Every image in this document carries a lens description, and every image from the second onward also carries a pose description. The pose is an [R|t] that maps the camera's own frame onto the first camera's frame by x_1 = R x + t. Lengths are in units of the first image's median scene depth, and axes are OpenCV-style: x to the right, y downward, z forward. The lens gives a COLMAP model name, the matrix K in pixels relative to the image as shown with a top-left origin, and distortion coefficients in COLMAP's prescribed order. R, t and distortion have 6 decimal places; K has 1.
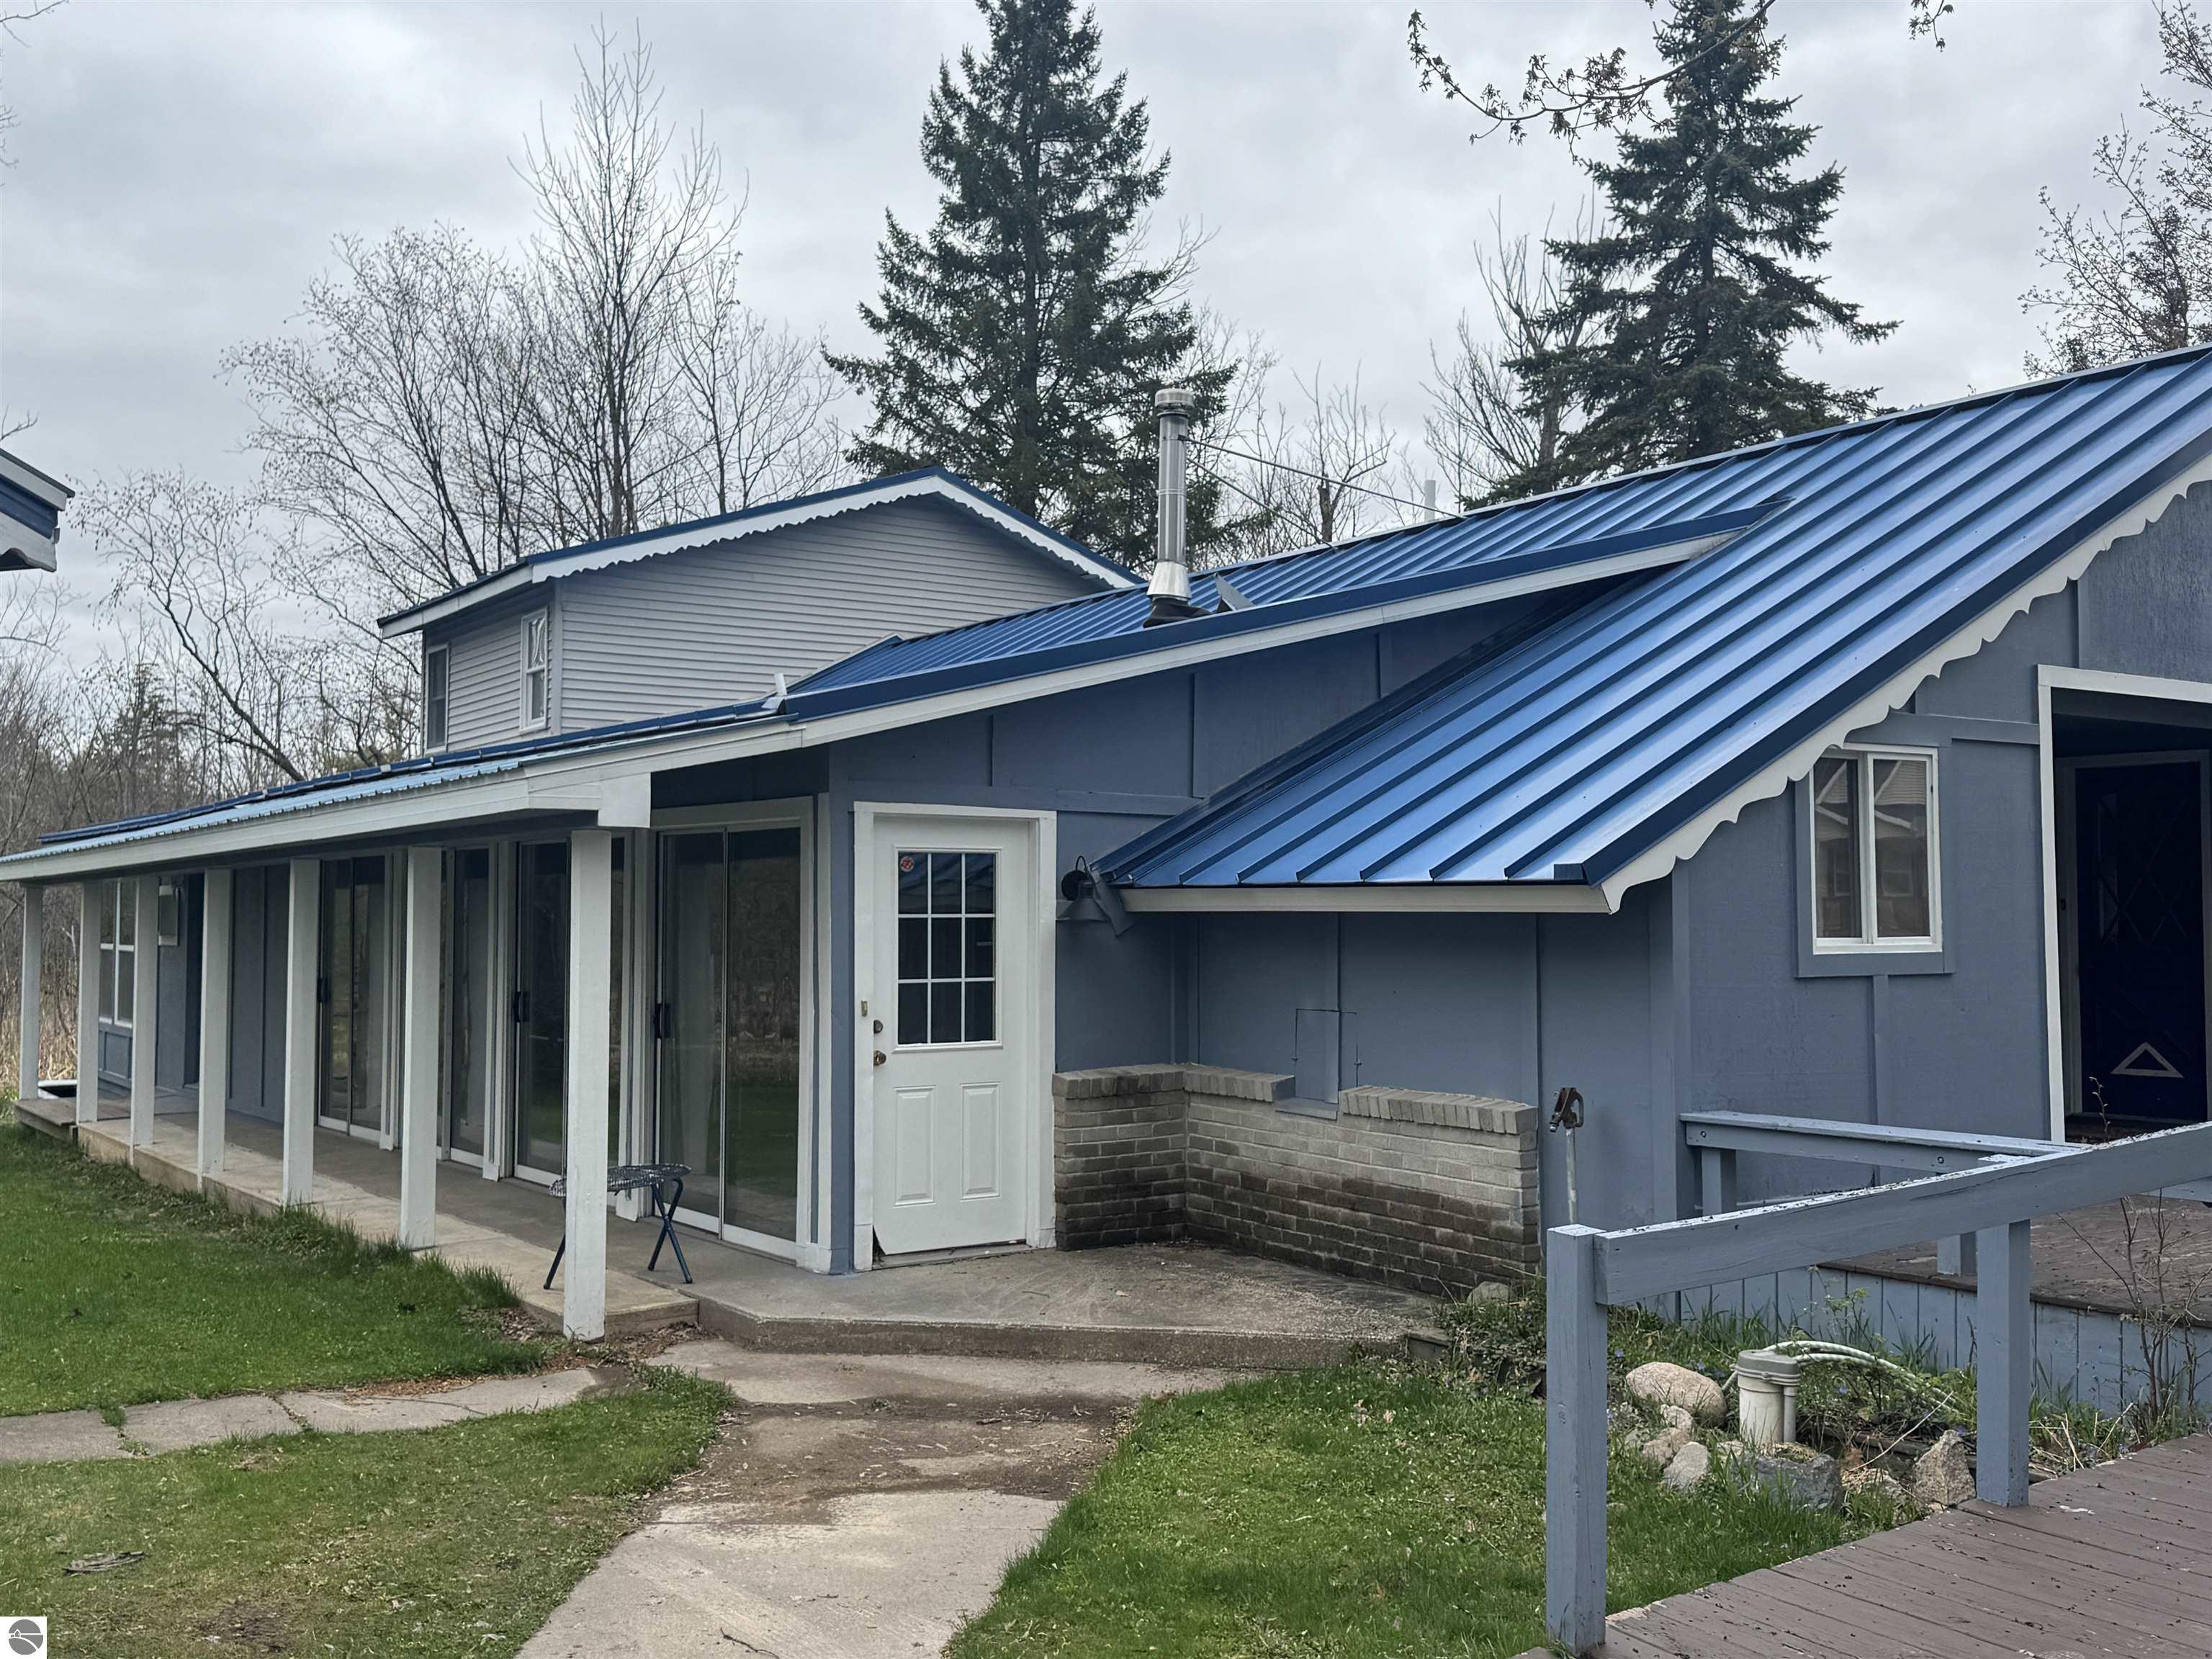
lens RADIAL K [[2234.6, 0, 1106.0], [0, 2234.6, 829.5], [0, 0, 1]] dist [0.214687, -0.455174]
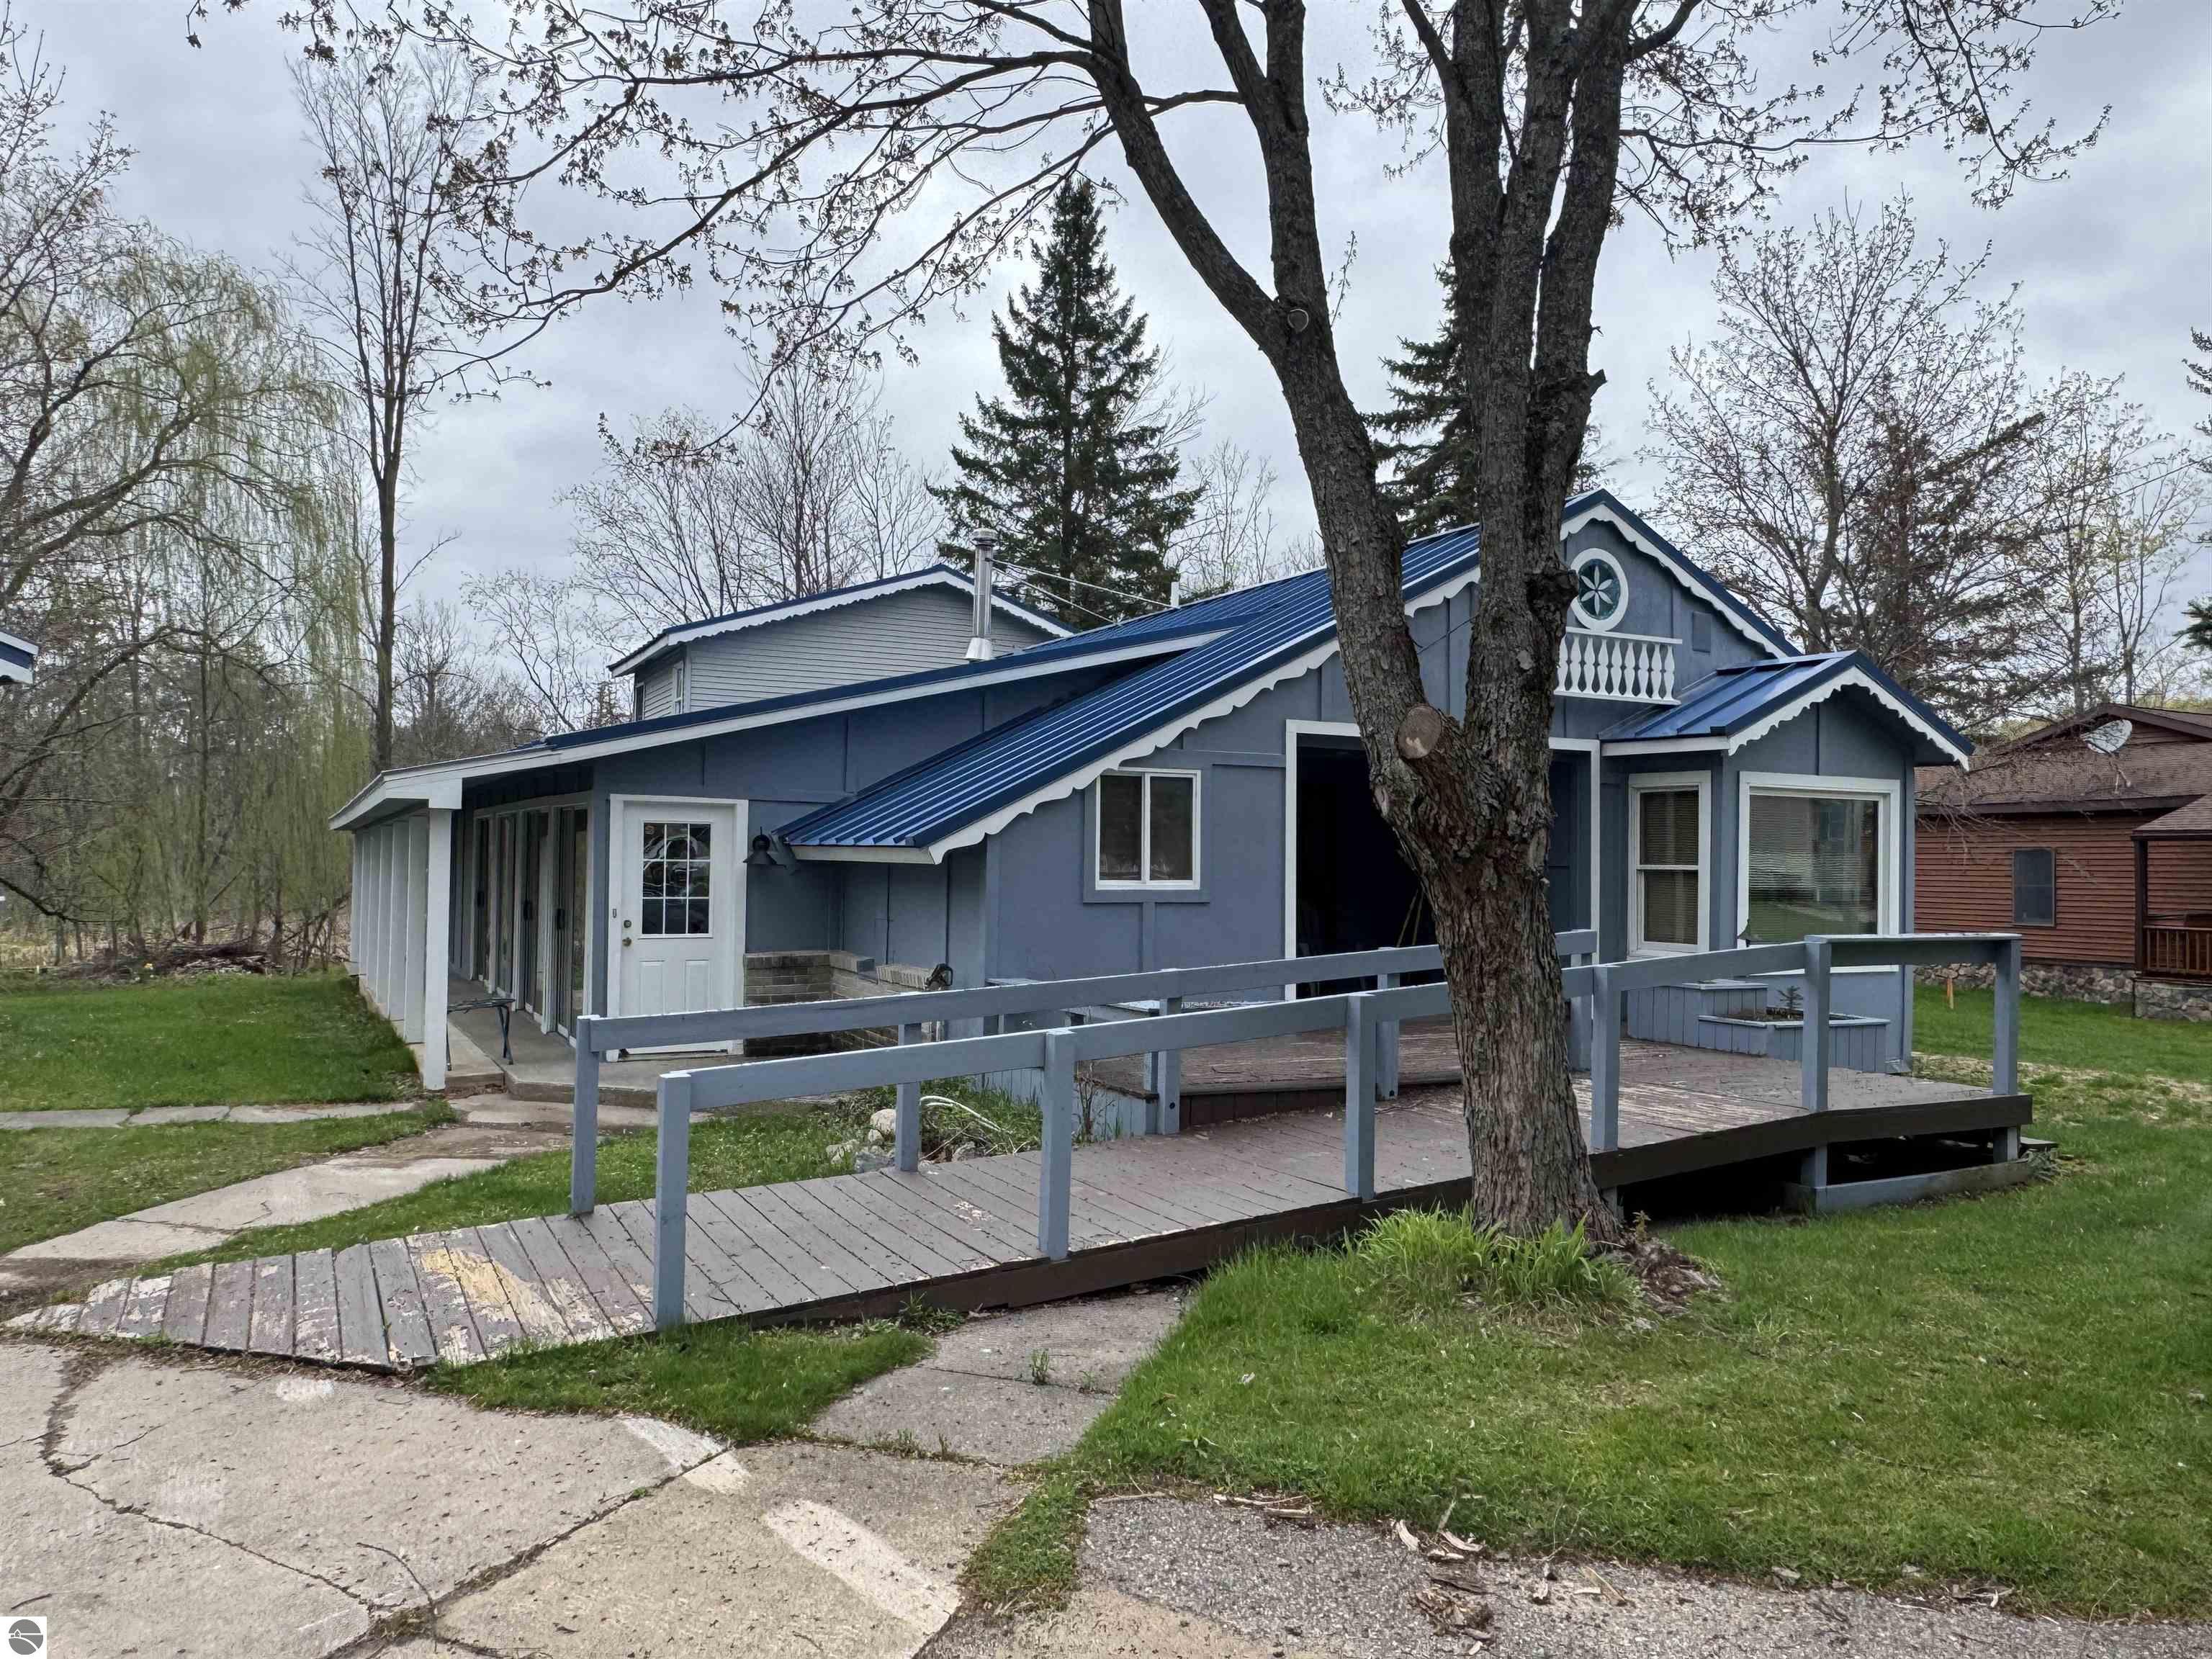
lens RADIAL K [[1613.4, 0, 1106.0], [0, 1613.4, 829.5], [0, 0, 1]] dist [0.001966, 0.001501]
pose [[0.992315, 0.012564, -0.123101, 0.379755], [-0.010040, 0.999727, 0.021106, -0.013578], [0.123333, -0.019707, 0.992170, -0.172554]]
